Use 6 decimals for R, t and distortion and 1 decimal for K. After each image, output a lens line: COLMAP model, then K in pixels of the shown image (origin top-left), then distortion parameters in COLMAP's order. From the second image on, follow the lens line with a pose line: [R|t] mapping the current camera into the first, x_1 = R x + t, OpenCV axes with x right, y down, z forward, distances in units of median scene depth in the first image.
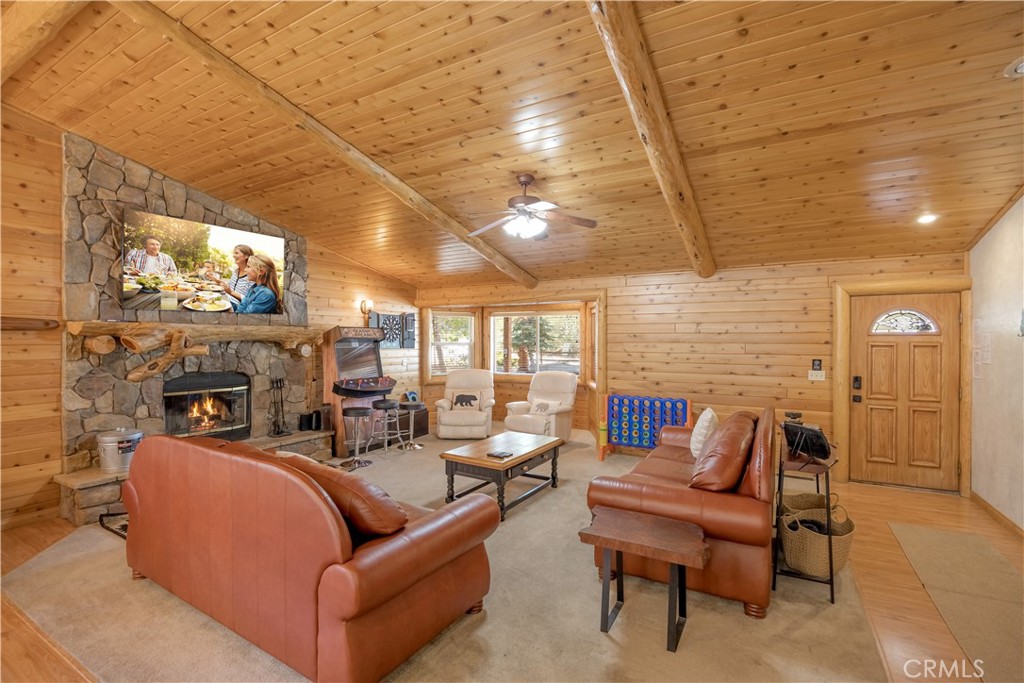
lens RADIAL K [[469.2, 0, 512.0], [0, 469.2, 341.5], [0, 0, 1]] dist [-0.018769, 0.001750]
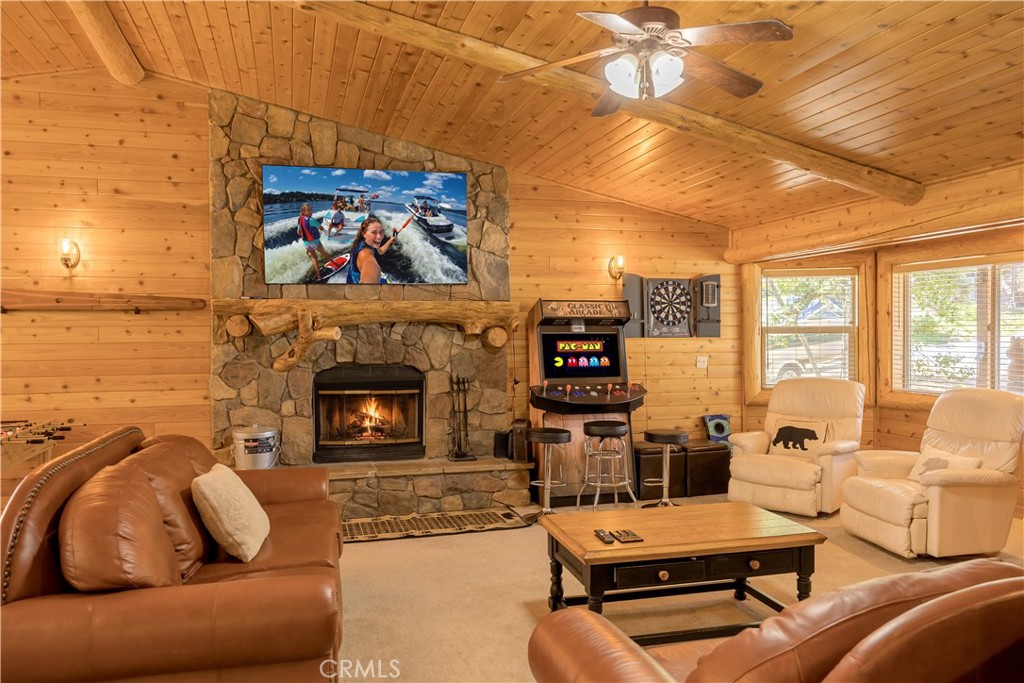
lens RADIAL K [[763.2, 0, 512.0], [0, 763.2, 341.5], [0, 0, 1]] dist [-0.002100, -0.002664]
pose [[0.712544, 0.006032, -0.701601, 0.413301], [-0.000397, 0.999966, 0.008194, 0.020413], [0.701627, -0.005560, 0.712523, 0.292606]]
